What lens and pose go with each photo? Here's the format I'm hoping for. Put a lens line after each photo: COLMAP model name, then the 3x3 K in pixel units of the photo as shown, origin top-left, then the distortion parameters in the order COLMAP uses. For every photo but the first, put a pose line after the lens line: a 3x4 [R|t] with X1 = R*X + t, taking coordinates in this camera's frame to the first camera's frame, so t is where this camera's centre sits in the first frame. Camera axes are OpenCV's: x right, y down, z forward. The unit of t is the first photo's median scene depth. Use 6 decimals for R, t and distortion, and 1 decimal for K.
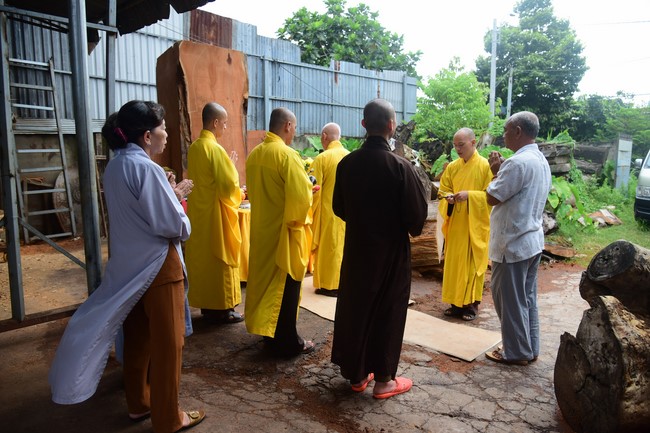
lens RADIAL K [[461.3, 0, 327.2], [0, 461.3, 216.0], [0, 0, 1]] dist [-0.010652, -0.001575]
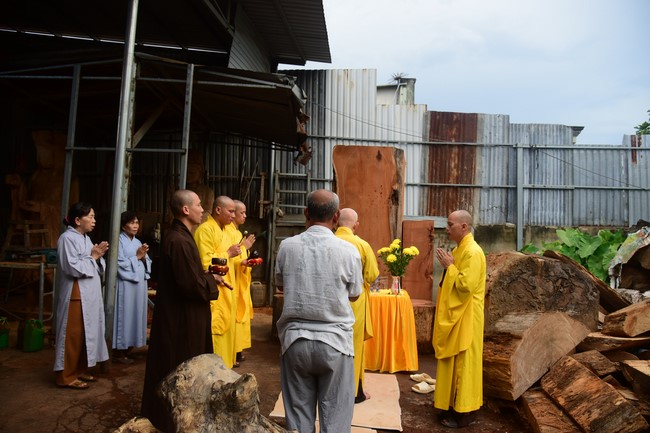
lens RADIAL K [[461.3, 0, 327.0], [0, 461.3, 219.4], [0, 0, 1]] dist [-0.010652, -0.001575]
pose [[0.659632, -0.020379, -0.751312, 0.315727], [-0.130555, 0.981329, -0.141241, -0.014789], [0.740163, 0.191255, 0.644655, 0.145012]]
